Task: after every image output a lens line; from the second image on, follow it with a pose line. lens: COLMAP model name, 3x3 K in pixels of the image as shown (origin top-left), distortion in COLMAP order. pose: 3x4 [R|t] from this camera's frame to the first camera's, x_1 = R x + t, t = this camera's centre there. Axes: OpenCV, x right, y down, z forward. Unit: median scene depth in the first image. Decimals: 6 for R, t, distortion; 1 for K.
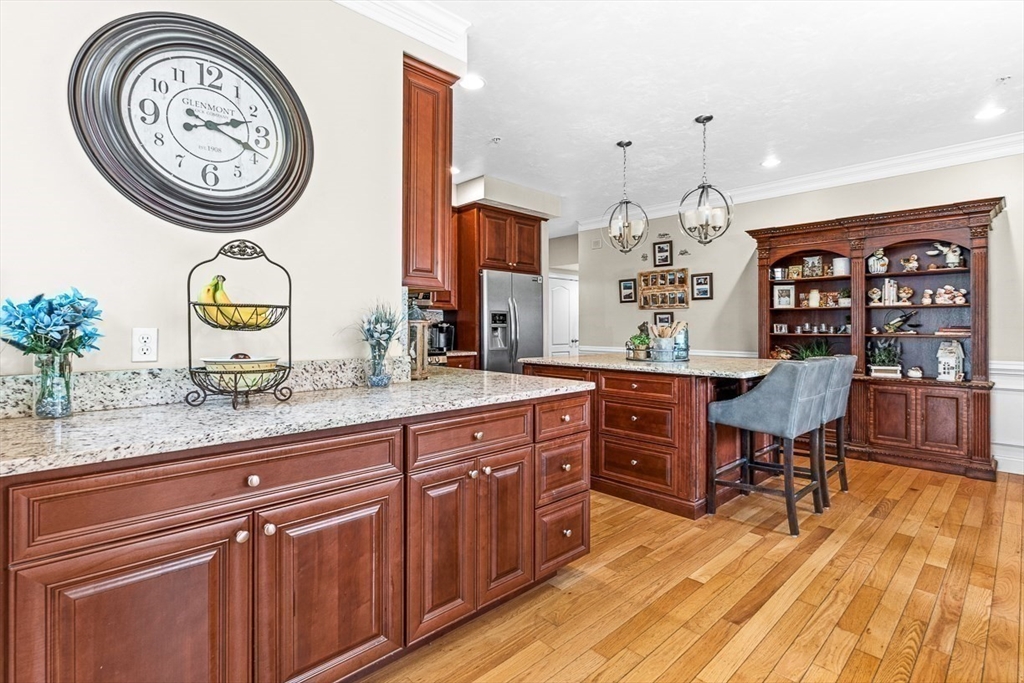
lens RADIAL K [[492.1, 0, 514.9], [0, 492.1, 325.7], [0, 0, 1]] dist [0.000474, 0.000203]
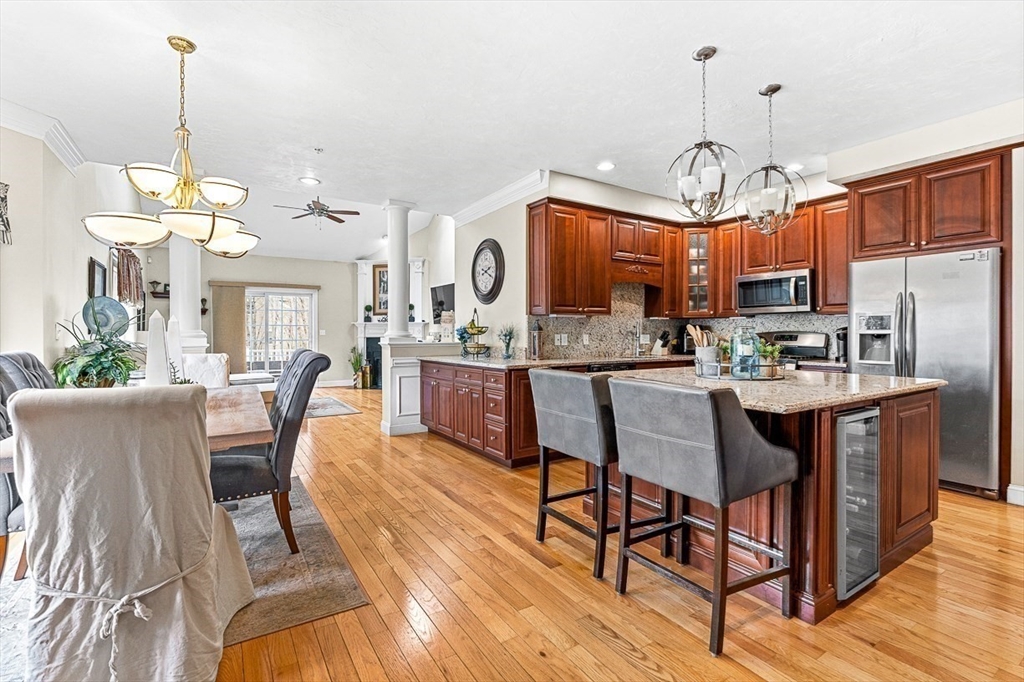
lens RADIAL K [[466.5, 0, 508.5], [0, 466.5, 339.1], [0, 0, 1]] dist [0.001261, -0.000793]
pose [[-0.201555, 0.011205, -0.979413, 0.952392], [0.003584, 0.999936, 0.010702, 0.001195], [0.979471, -0.001353, -0.201583, 0.712182]]
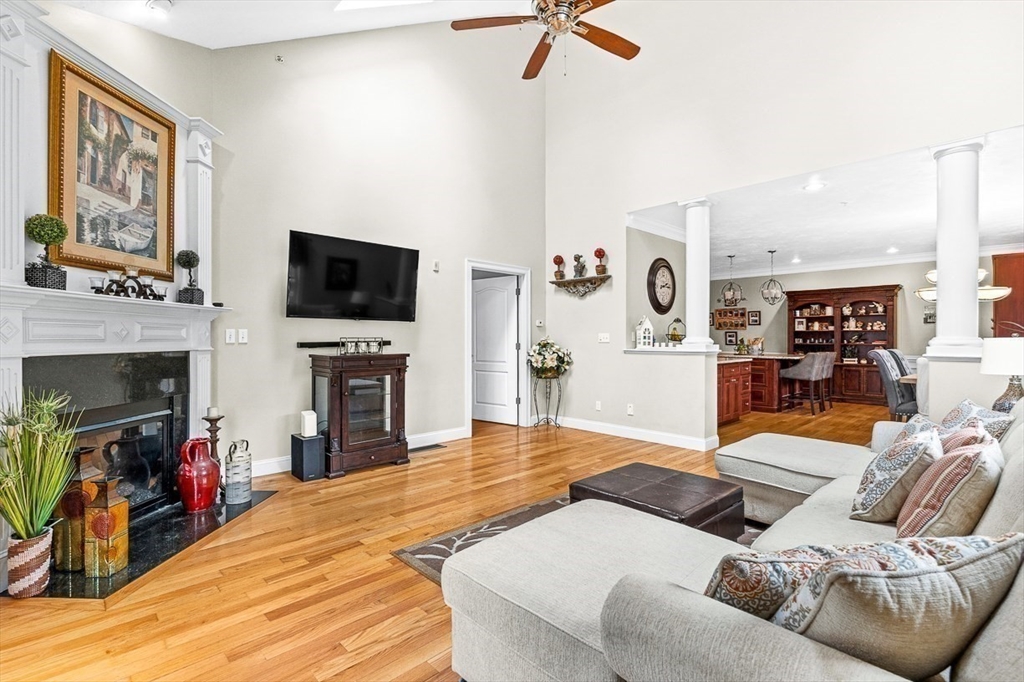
lens RADIAL K [[471.3, 0, 511.8], [0, 471.3, 338.0], [0, 0, 1]] dist [-0.001044, -0.000113]
pose [[0.999997, 0.002440, -0.000049, -0.707958], [-0.002440, 0.999993, 0.002823, -0.008894], [0.000056, -0.002823, 0.999996, -1.032410]]
